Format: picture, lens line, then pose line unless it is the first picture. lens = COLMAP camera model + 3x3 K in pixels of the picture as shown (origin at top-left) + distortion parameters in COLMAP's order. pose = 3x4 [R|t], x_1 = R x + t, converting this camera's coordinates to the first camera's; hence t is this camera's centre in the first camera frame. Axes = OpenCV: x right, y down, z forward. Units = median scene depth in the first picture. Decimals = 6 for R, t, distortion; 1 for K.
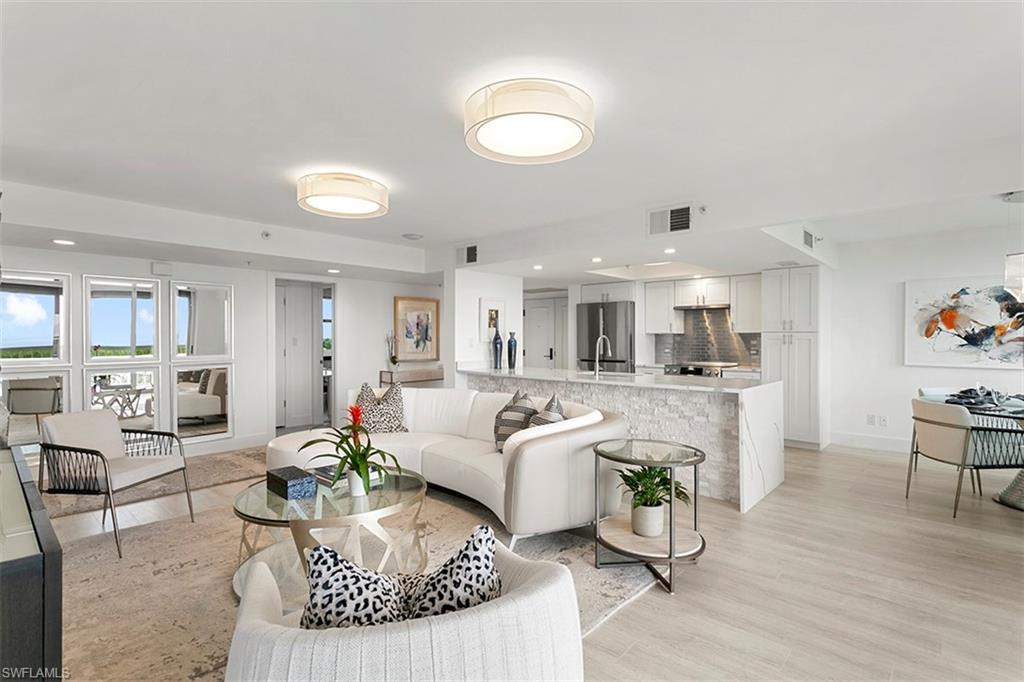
lens RADIAL K [[485.5, 0, 508.7], [0, 485.5, 338.7], [0, 0, 1]] dist [0.000770, 0.000155]
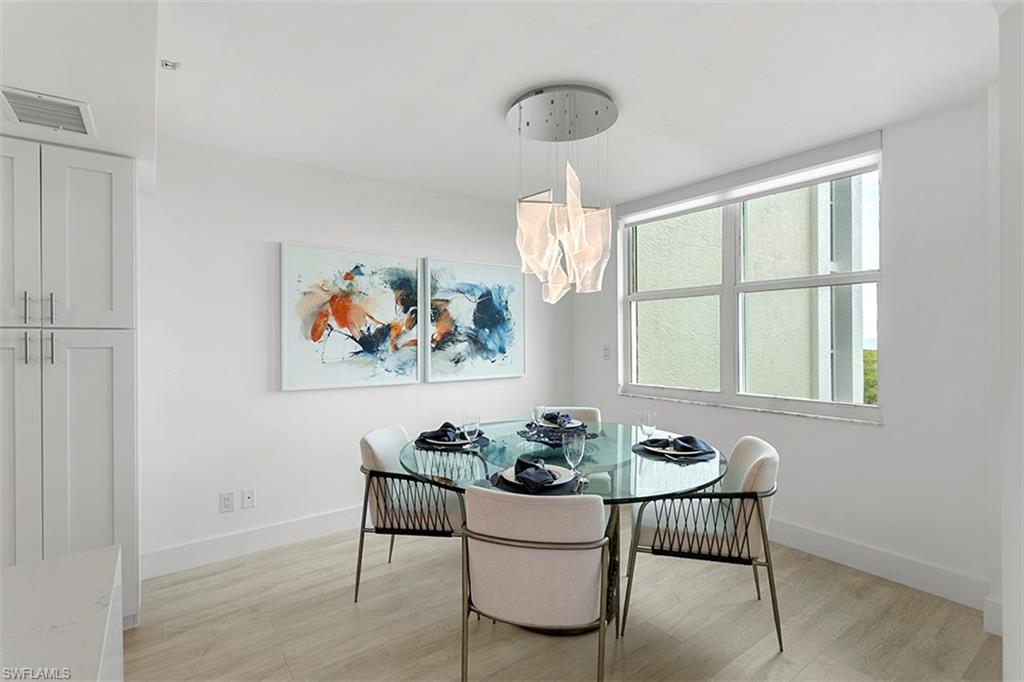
lens RADIAL K [[485.5, 0, 508.4], [0, 485.5, 339.8], [0, 0, 1]] dist [0.000770, 0.000155]
pose [[0.182476, -0.002707, 0.983207, 0.333521], [0.009742, 0.999952, 0.000945, -0.002532], [-0.983162, 0.009406, 0.182494, 0.684560]]
